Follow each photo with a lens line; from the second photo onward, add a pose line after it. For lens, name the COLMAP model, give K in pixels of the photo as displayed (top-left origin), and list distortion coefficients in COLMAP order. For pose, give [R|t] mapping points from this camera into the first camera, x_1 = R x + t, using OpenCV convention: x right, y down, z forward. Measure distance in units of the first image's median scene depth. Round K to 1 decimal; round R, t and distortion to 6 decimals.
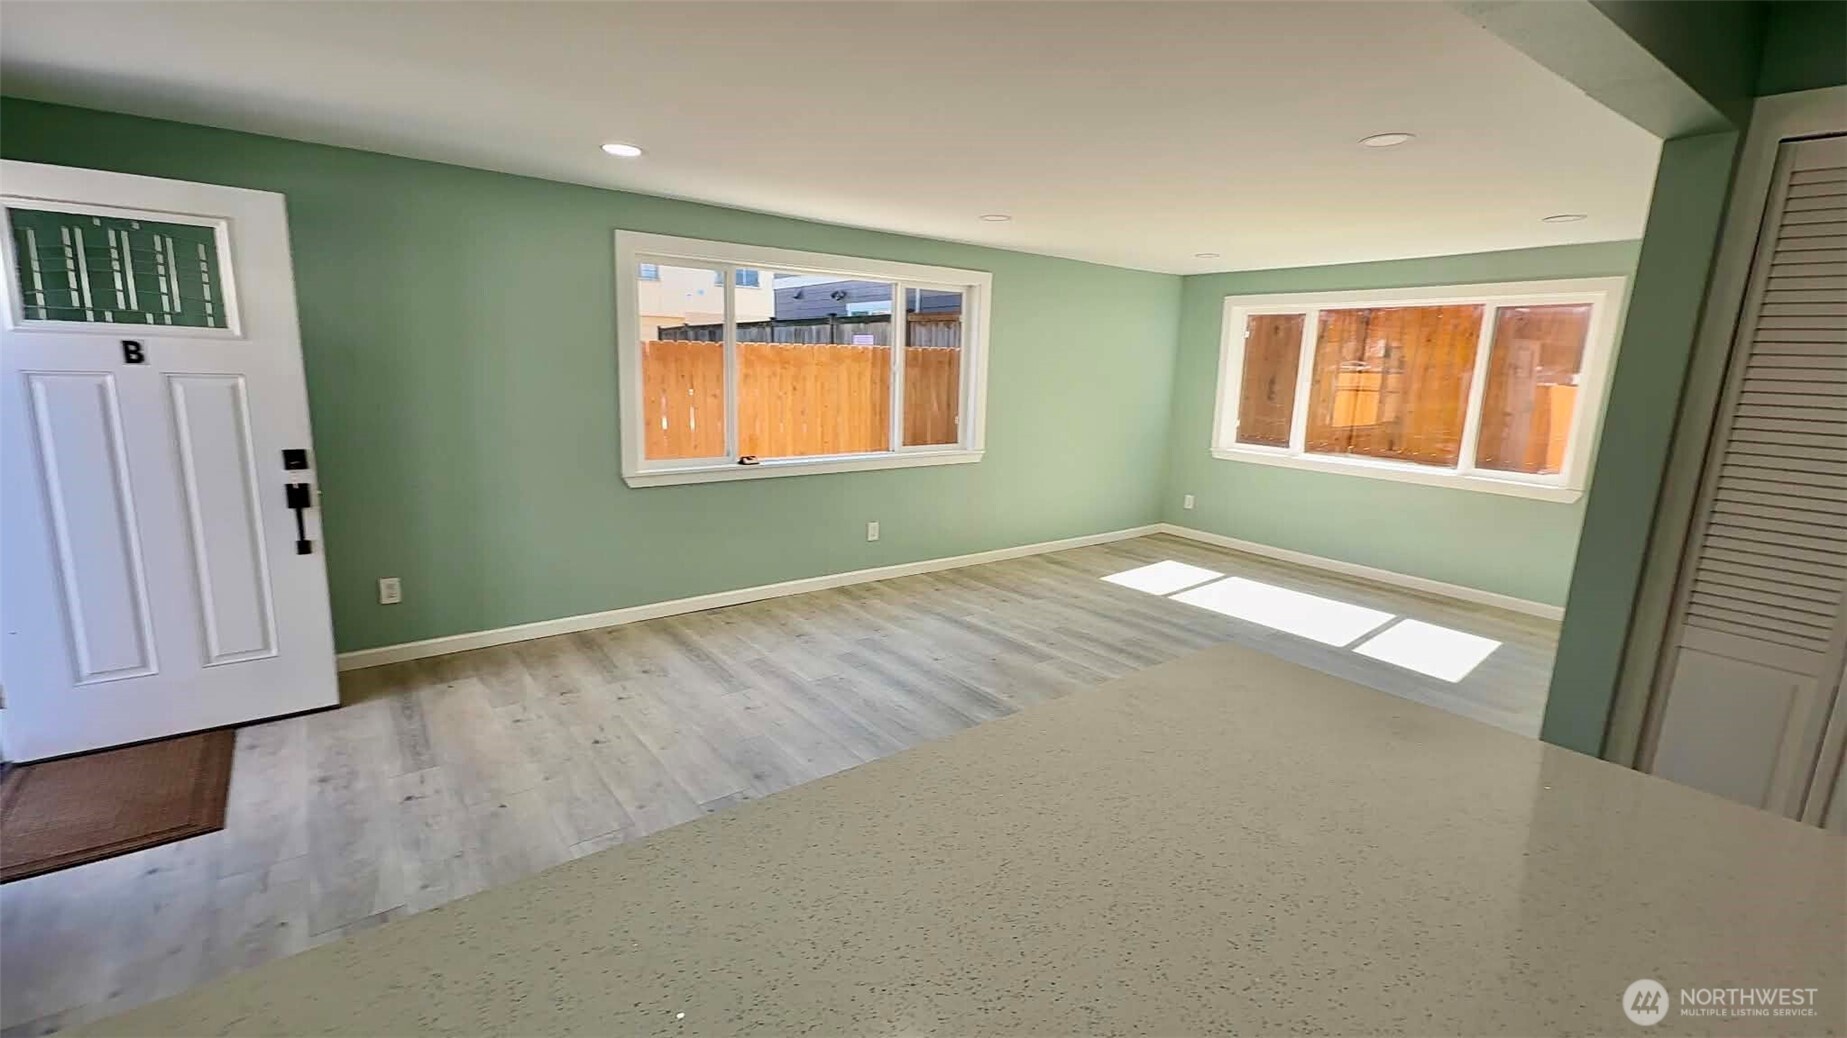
lens RADIAL K [[812.6, 0, 925.1], [0, 812.6, 517.6], [0, 0, 1]] dist [0.000373, 0.001744]
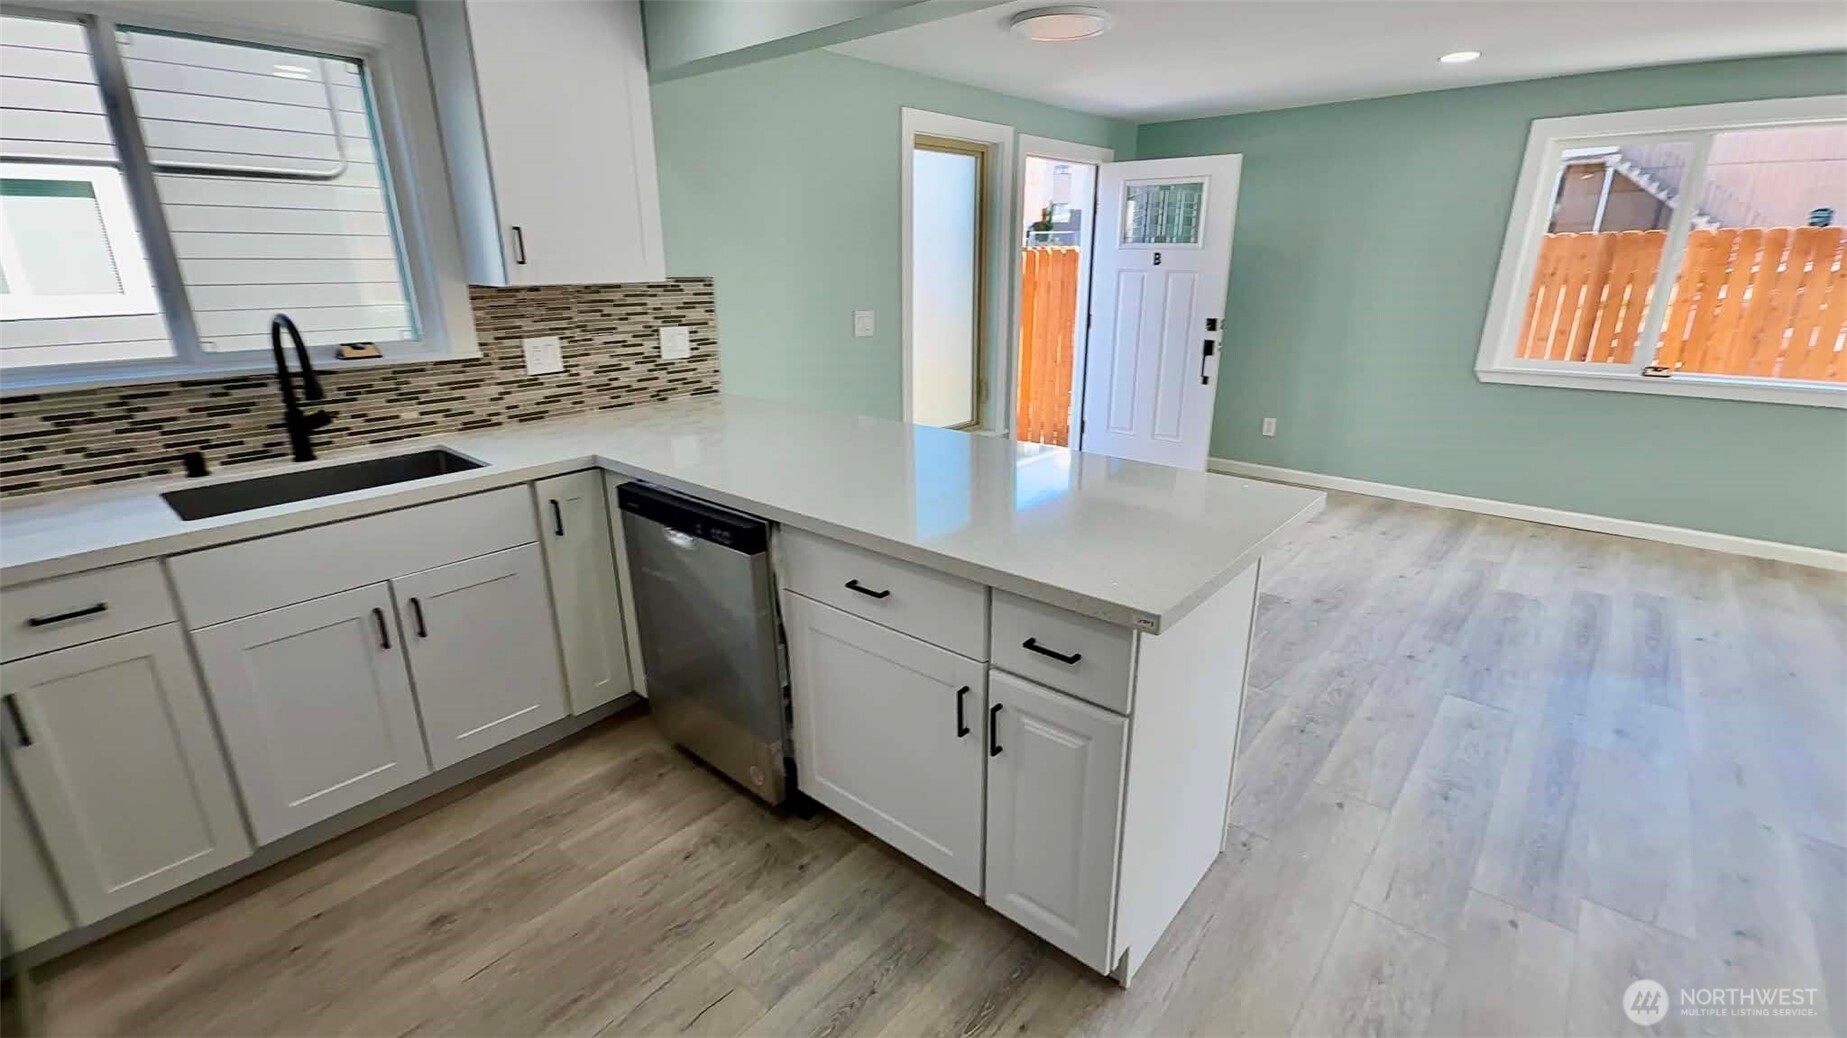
lens RADIAL K [[812.6, 0, 921.8], [0, 812.6, 524.7], [0, 0, 1]] dist [0.000373, 0.001744]
pose [[0.188021, 0.277438, -0.942166, 0.593854], [-0.173969, 0.953514, 0.246062, 0.008181], [0.966635, 0.117642, 0.227546, 0.096252]]
